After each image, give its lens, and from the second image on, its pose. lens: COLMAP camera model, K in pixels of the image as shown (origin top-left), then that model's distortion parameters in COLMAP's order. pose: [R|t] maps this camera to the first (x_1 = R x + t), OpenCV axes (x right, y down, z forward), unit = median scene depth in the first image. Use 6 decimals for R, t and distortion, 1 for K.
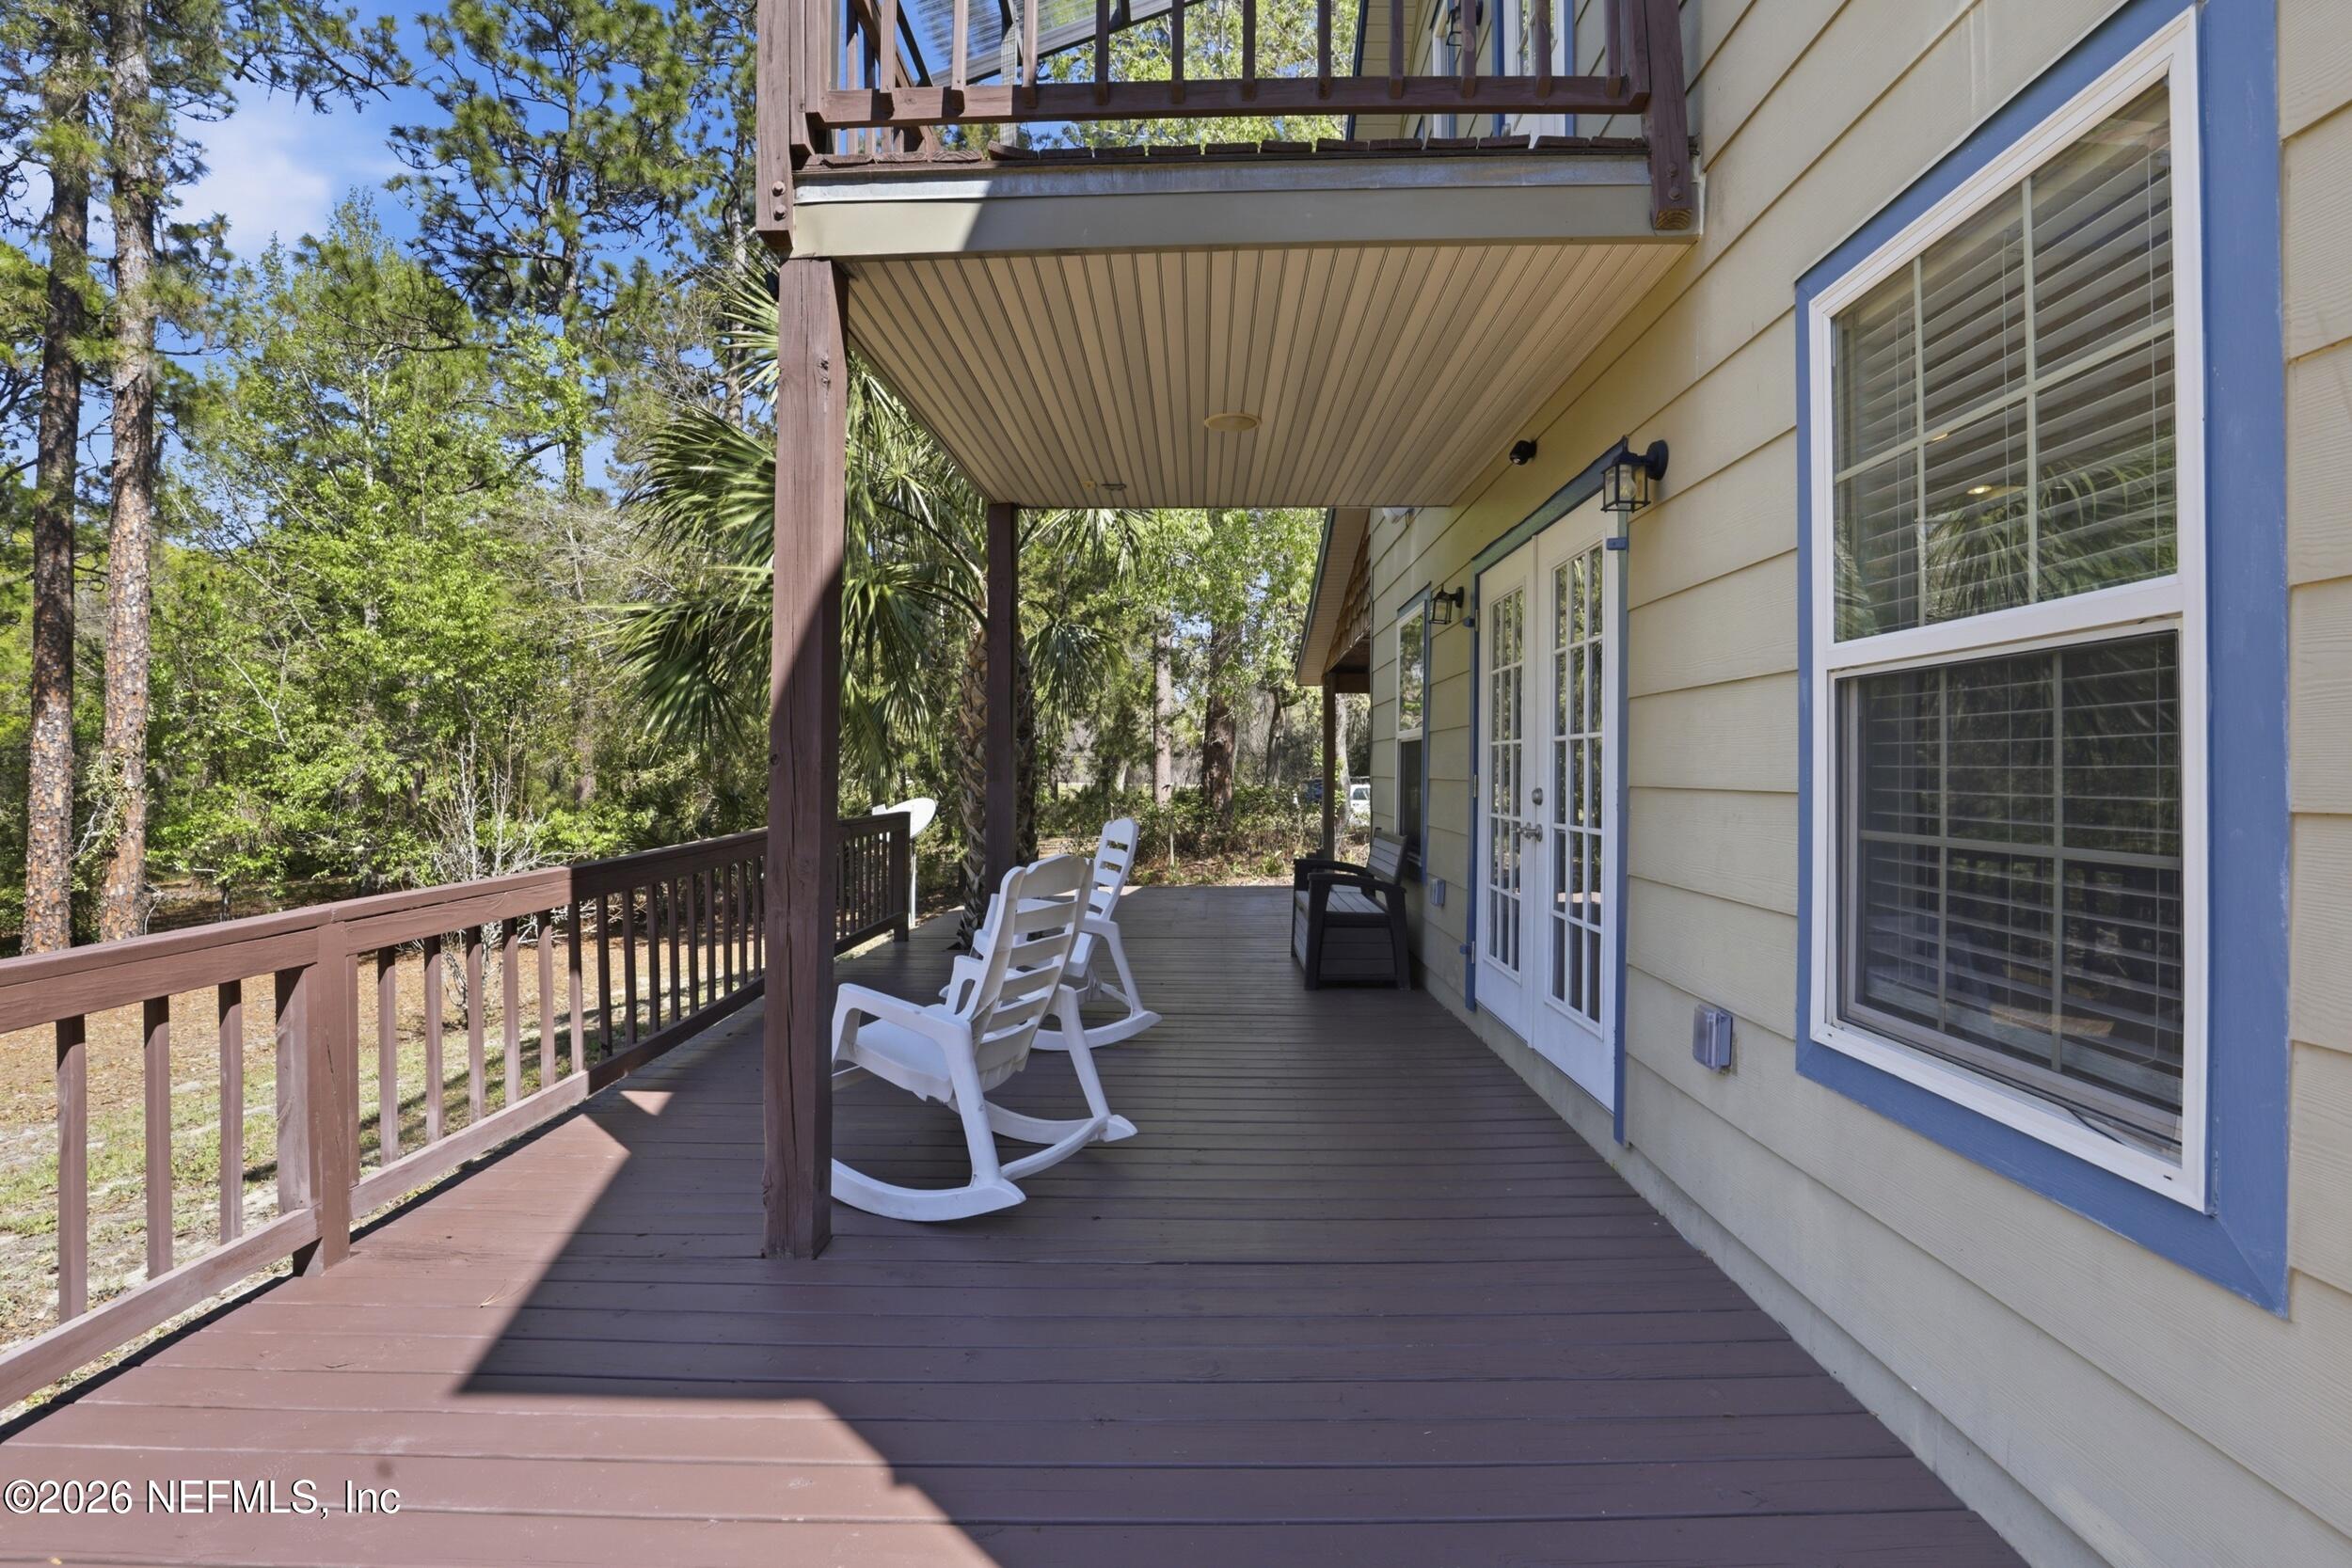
lens RADIAL K [[1132.9, 0, 1170.8], [0, 1132.9, 779.2], [0, 0, 1]] dist [-0.005717, -0.000751]
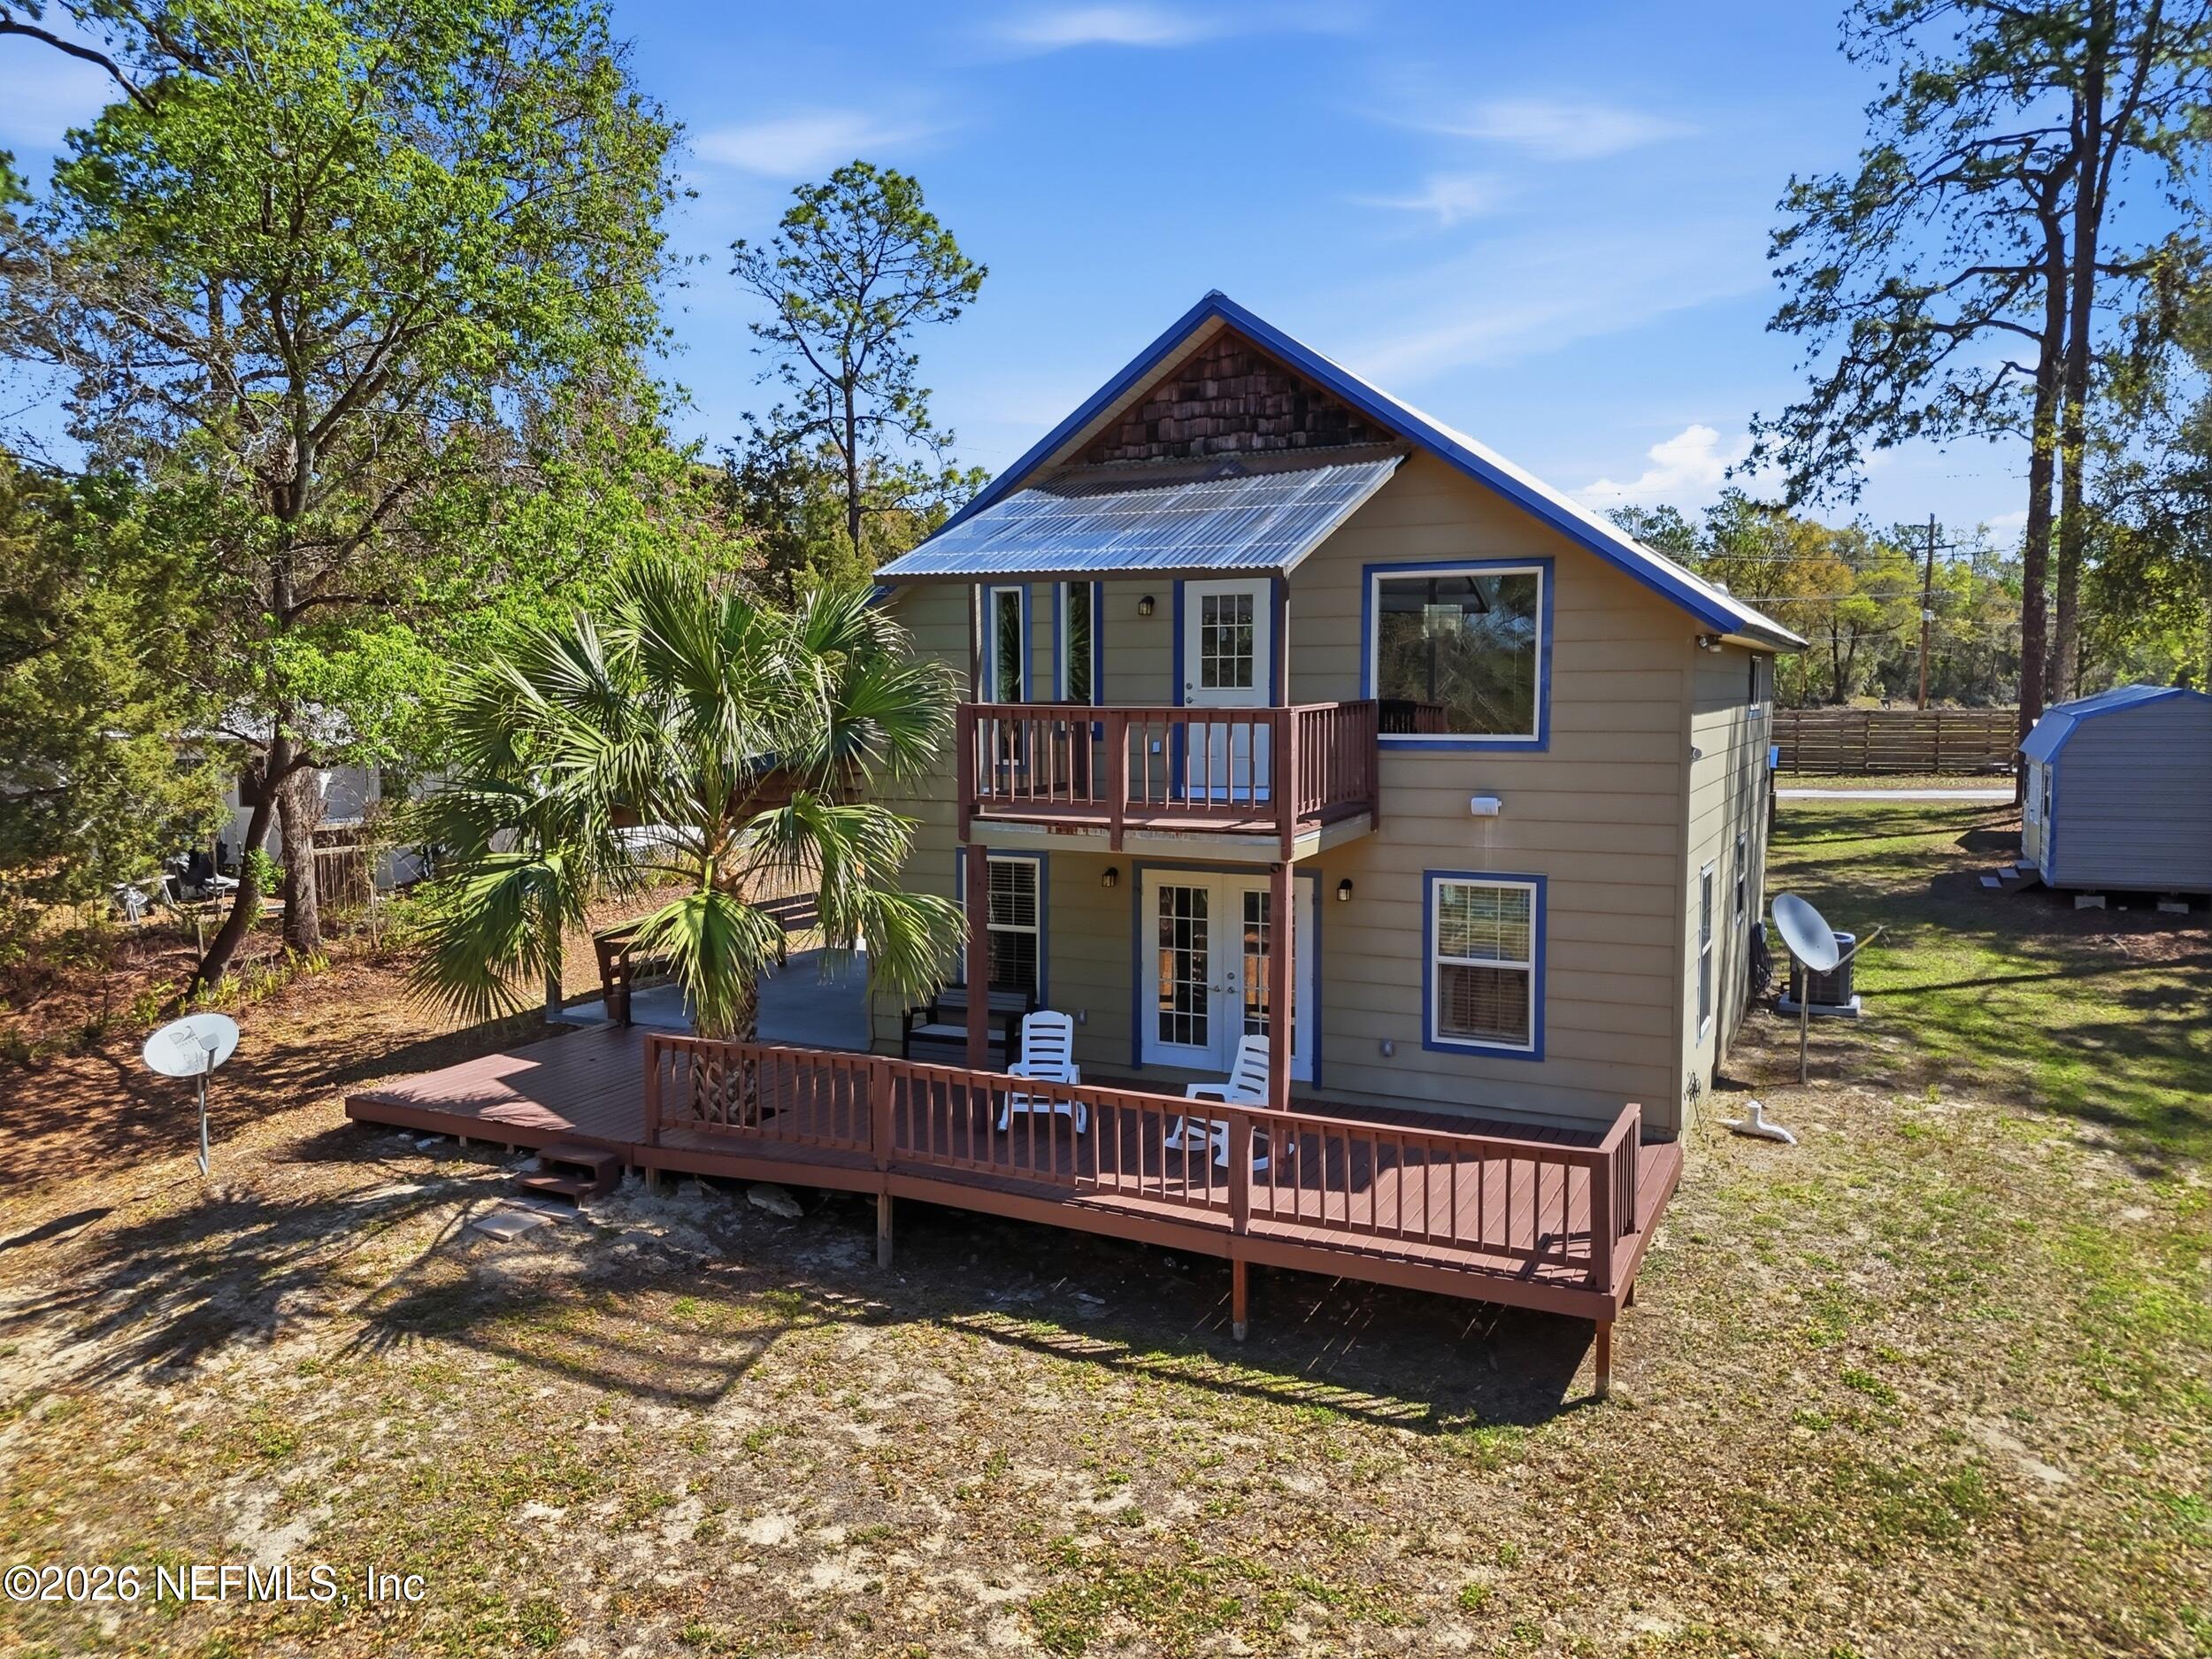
lens RADIAL K [[1658.3, 0, 1096.0], [0, 1658.3, 828.6], [0, 0, 1]] dist [0.047553, -0.037843]
pose [[0.424449, -0.079049, 0.901995, -7.433024], [0.010678, 0.996550, 0.082311, -1.478493], [-0.905389, -0.025305, 0.423828, -0.720806]]
